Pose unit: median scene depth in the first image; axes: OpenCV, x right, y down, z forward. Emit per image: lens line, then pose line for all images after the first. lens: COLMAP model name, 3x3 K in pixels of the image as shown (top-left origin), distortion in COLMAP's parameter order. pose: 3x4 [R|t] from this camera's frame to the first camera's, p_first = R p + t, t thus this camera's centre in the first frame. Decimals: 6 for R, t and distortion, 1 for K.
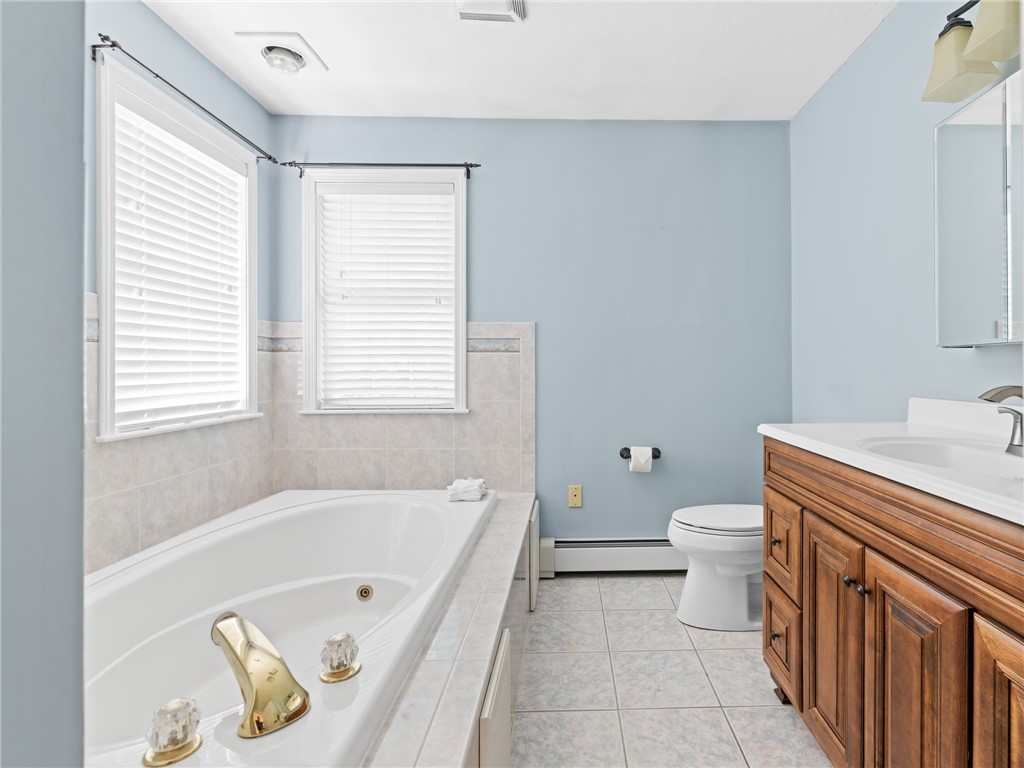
lens RADIAL K [[495.5, 0, 559.8], [0, 495.5, 359.1], [0, 0, 1]] dist [0.000877, -0.001535]
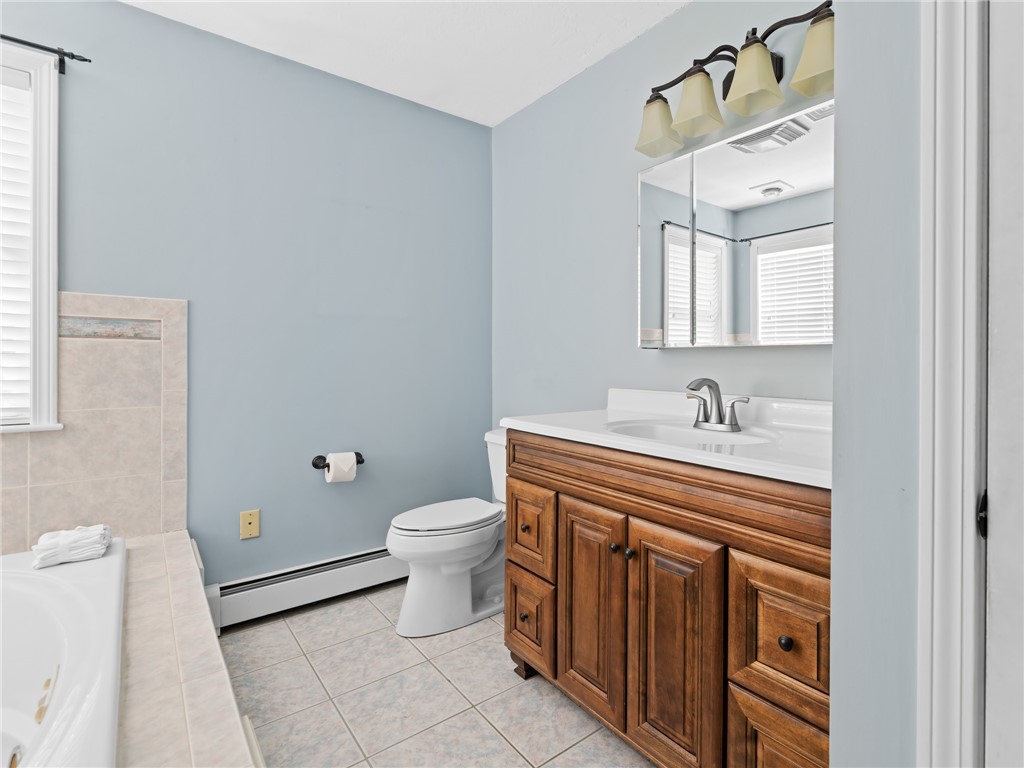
lens RADIAL K [[523.9, 0, 536.3], [0, 523.9, 352.3], [0, 0, 1]] dist [0.001128, -0.000382]
pose [[0.779534, 0.014803, 0.626185, -0.237834], [-0.016874, 0.999854, -0.002630, -0.004649], [-0.626133, -0.008516, 0.779670, 0.108861]]
